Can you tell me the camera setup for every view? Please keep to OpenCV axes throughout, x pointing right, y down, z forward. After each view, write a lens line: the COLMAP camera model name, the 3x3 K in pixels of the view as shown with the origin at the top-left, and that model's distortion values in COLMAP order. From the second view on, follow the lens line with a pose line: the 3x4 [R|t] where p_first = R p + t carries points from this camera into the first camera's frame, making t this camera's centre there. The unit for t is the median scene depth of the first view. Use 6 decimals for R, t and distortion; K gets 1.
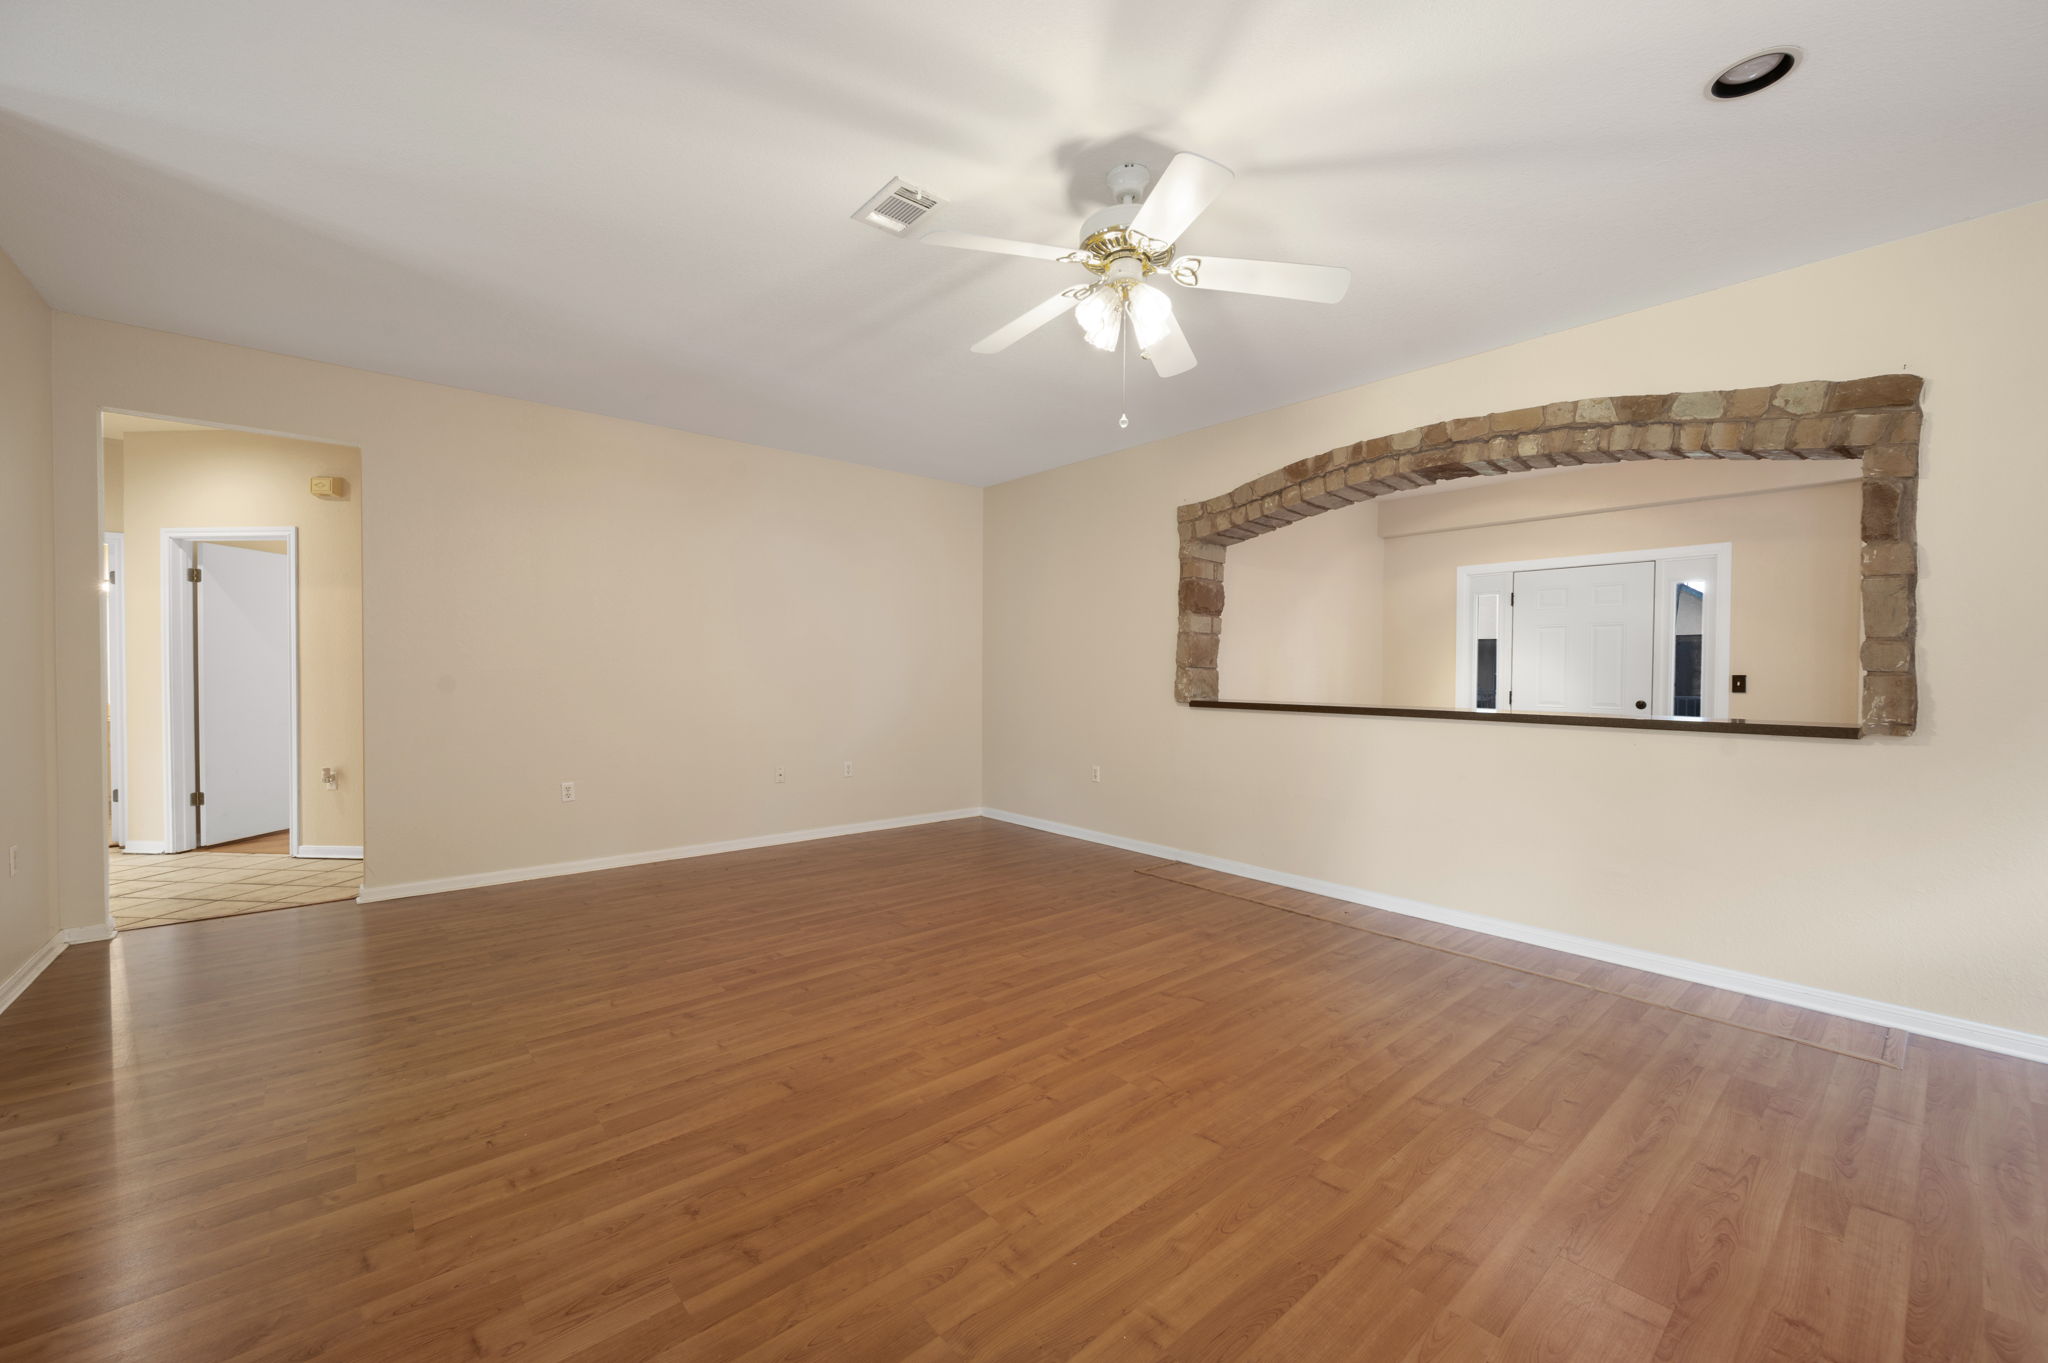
lens RADIAL K [[805.9, 0, 1022.3], [0, 805.9, 678.7], [0, 0, 1]] dist [-0.001678, 0.000255]
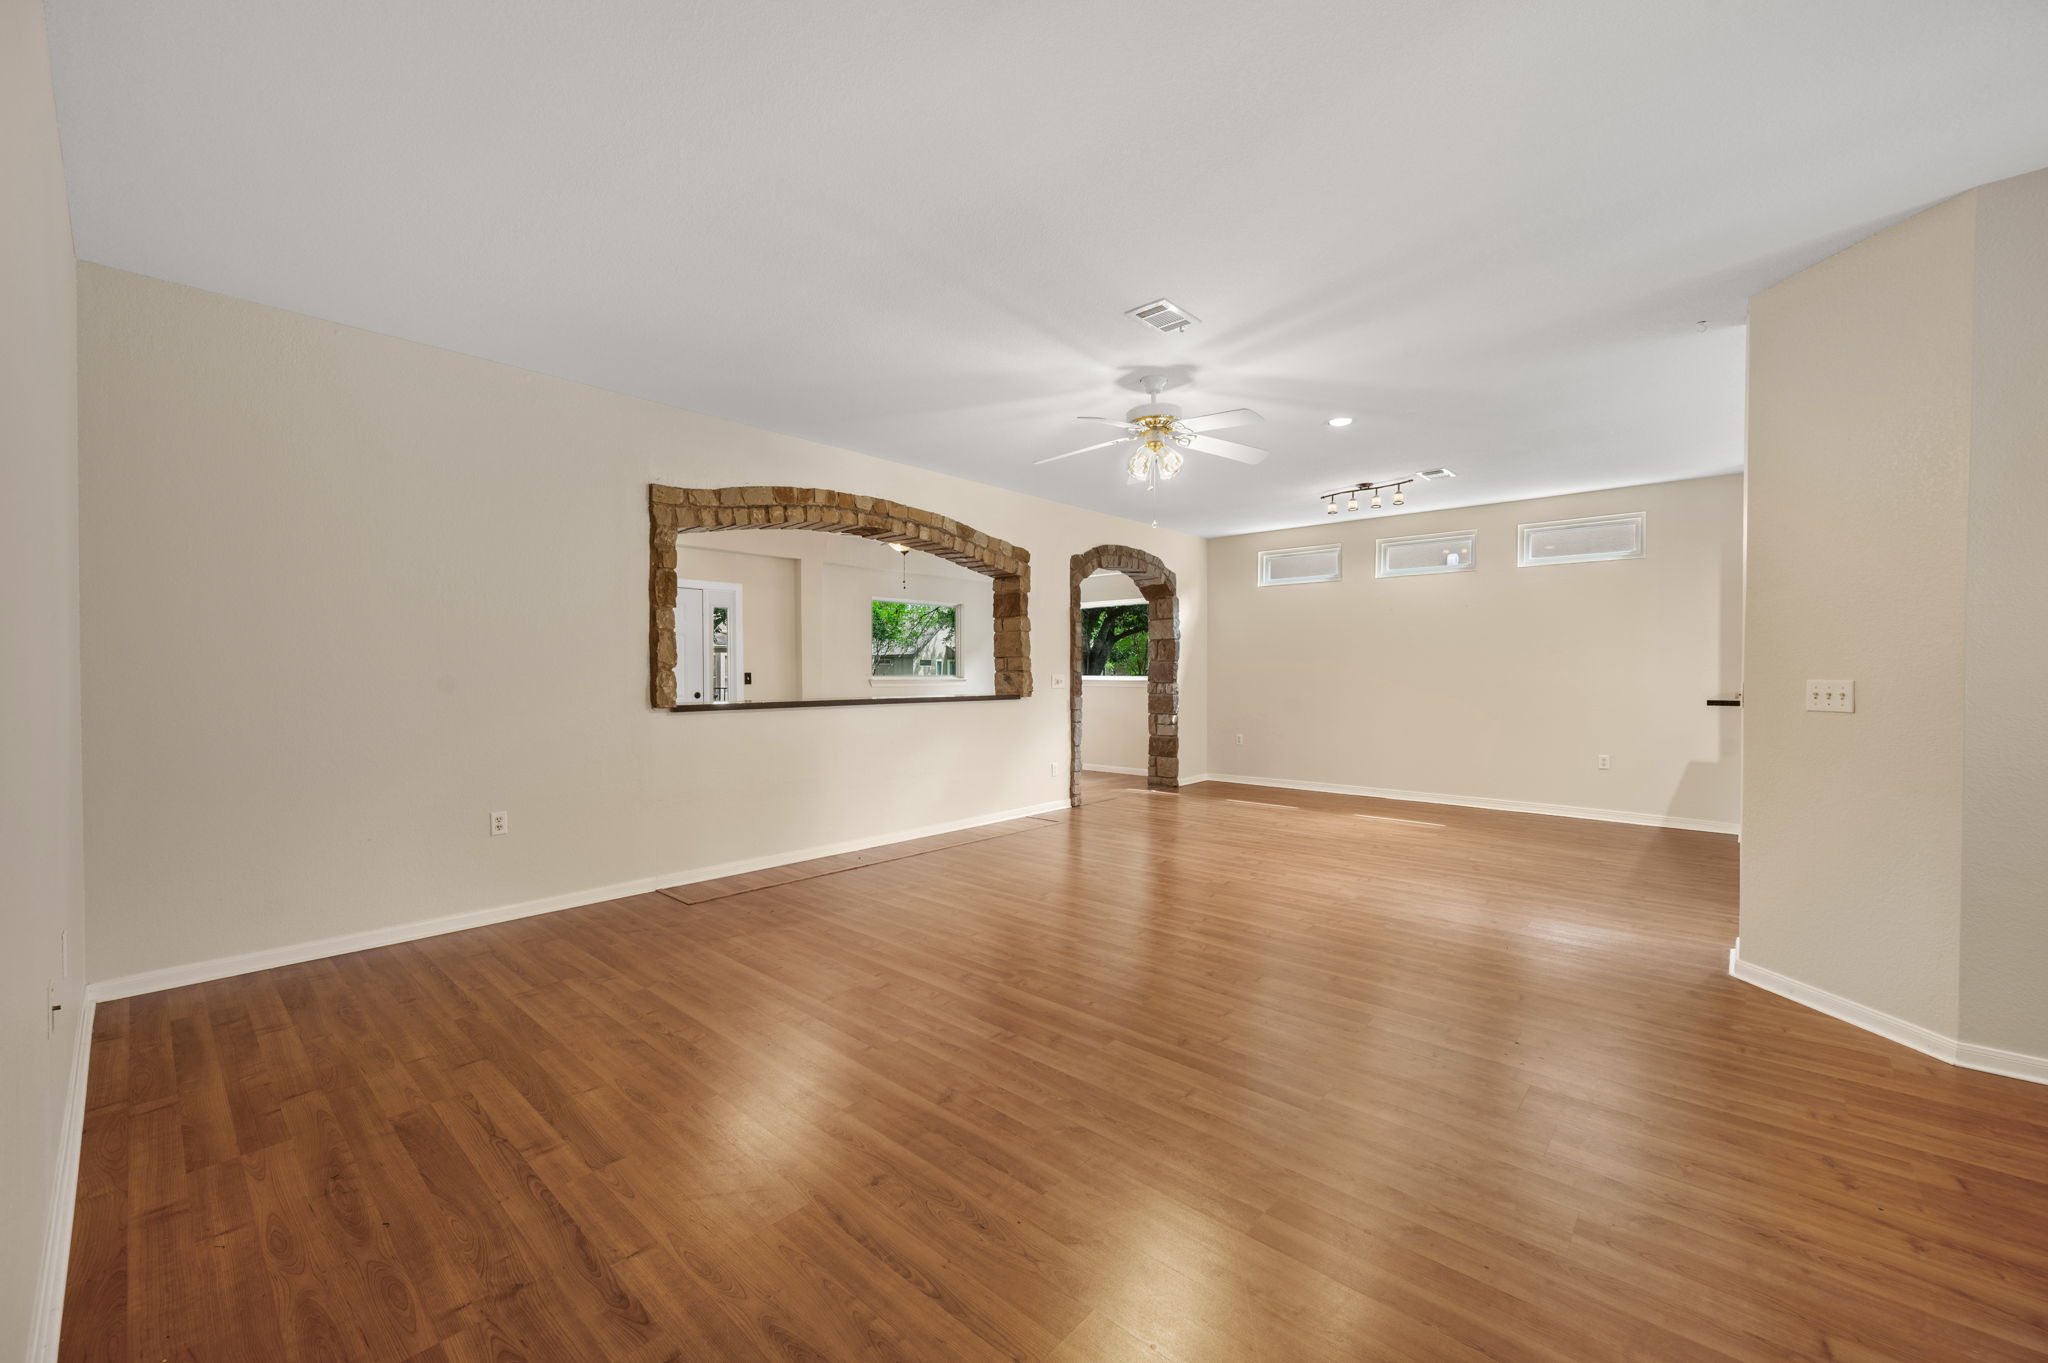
lens RADIAL K [[805.9, 0, 1020.9], [0, 805.9, 681.0], [0, 0, 1]] dist [-0.001678, 0.000255]
pose [[-0.131852, -0.018307, 0.991100, -0.990815], [0.010799, 0.999744, 0.019903, -0.018739], [-0.991211, 0.013327, -0.131620, 0.985705]]
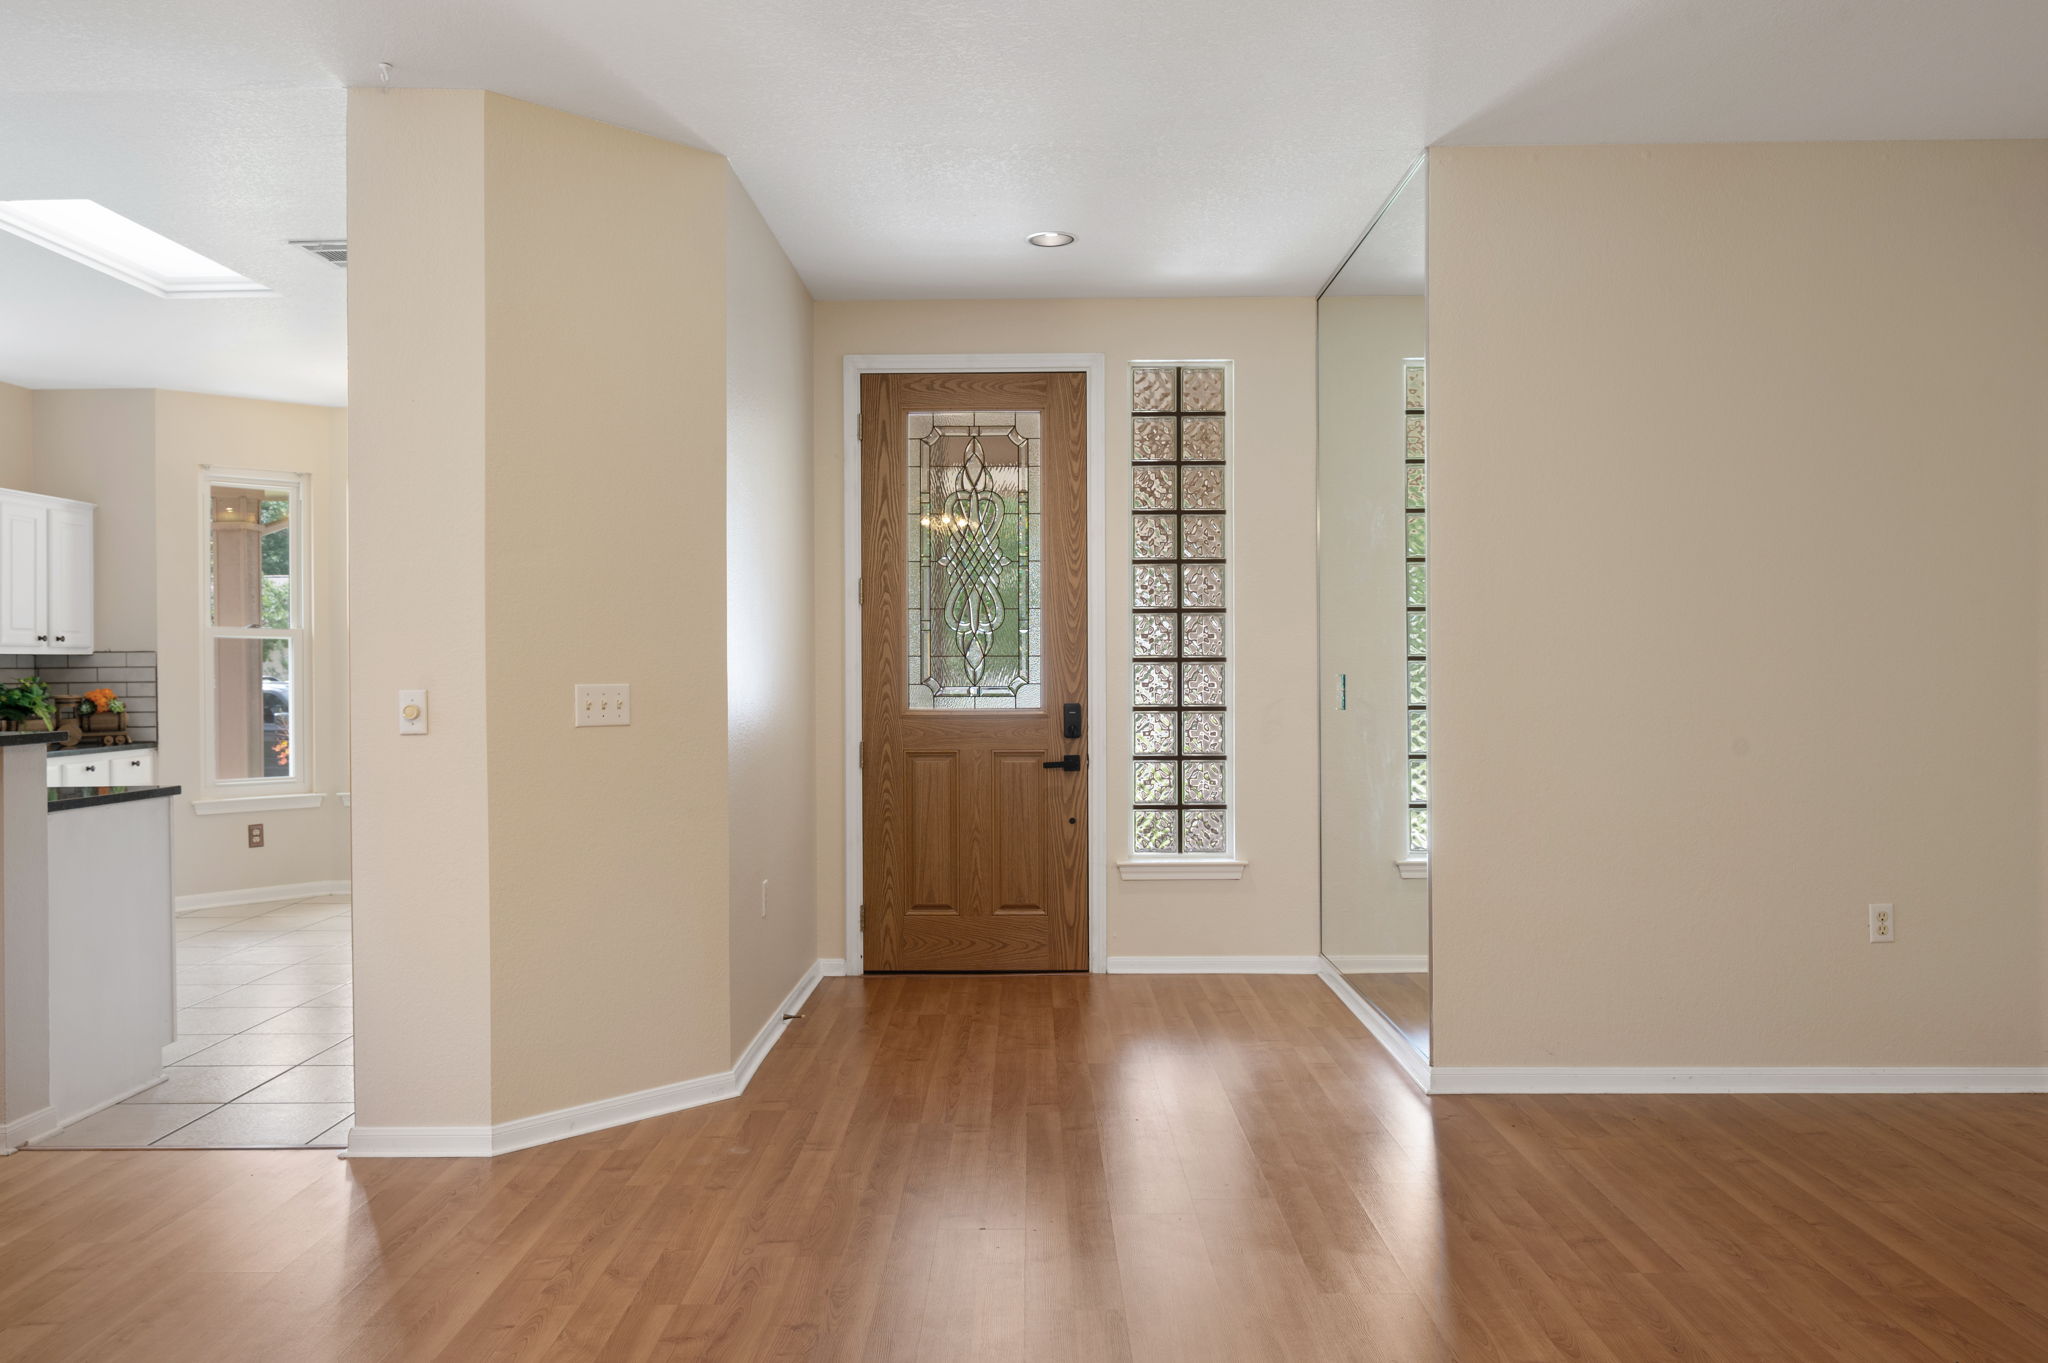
lens RADIAL K [[1489.5, 0, 1023.5], [0, 1489.5, 684.3], [0, 0, 1]] dist [0.004230, -0.001920]
pose [[-0.653086, 0.004273, -0.757272, 0.289057], [-0.007057, 0.999906, 0.011729, -0.010769], [0.757251, 0.013004, -0.652995, 1.046788]]
